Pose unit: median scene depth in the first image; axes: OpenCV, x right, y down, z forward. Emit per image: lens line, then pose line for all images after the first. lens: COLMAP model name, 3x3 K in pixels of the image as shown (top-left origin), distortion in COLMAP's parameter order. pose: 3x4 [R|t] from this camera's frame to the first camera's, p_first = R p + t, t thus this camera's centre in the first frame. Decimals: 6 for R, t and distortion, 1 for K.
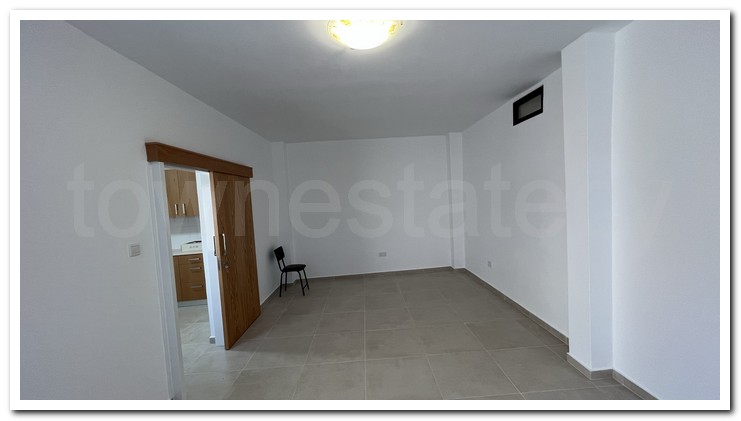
lens RADIAL K [[280.1, 0, 367.6], [0, 280.1, 211.6], [0, 0, 1]] dist [-0.002429, 0.001149]
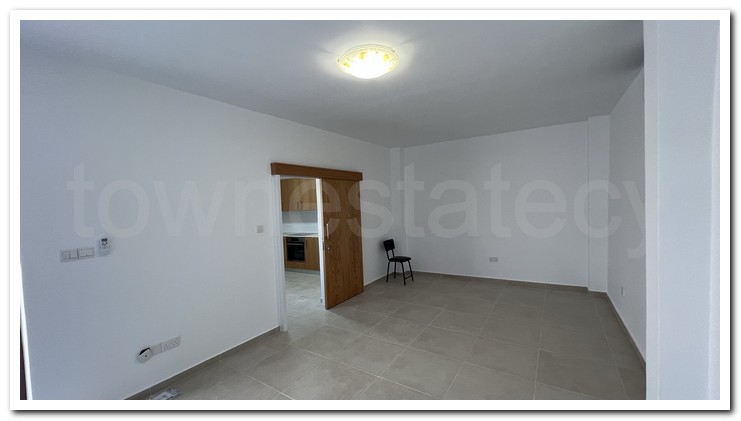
lens RADIAL K [[280.1, 0, 369.6], [0, 280.1, 209.4], [0, 0, 1]] dist [-0.002429, 0.001149]
pose [[0.828506, 0.049378, -0.557799, 0.323596], [-0.045221, 0.998751, 0.021245, -0.022296], [0.558151, 0.007623, 0.829704, -0.009140]]
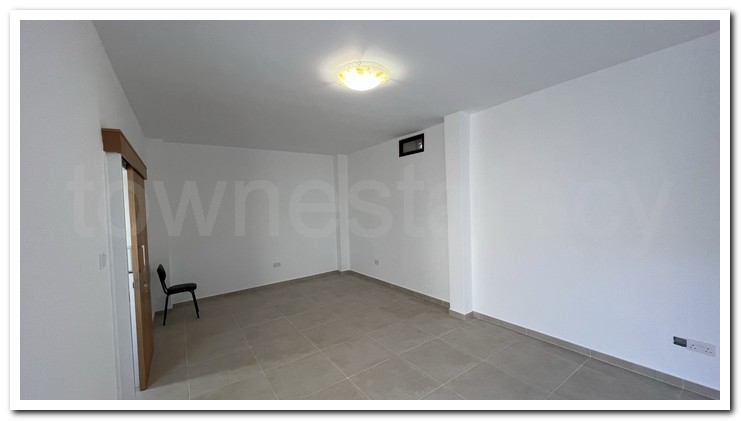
lens RADIAL K [[280.1, 0, 370.1], [0, 280.1, 211.3], [0, 0, 1]] dist [-0.002429, 0.001149]
pose [[0.829702, 0.016966, 0.557949, -0.337388], [0.016240, 0.998381, -0.054508, 0.030388], [-0.557971, 0.054286, 0.828083, -0.041527]]
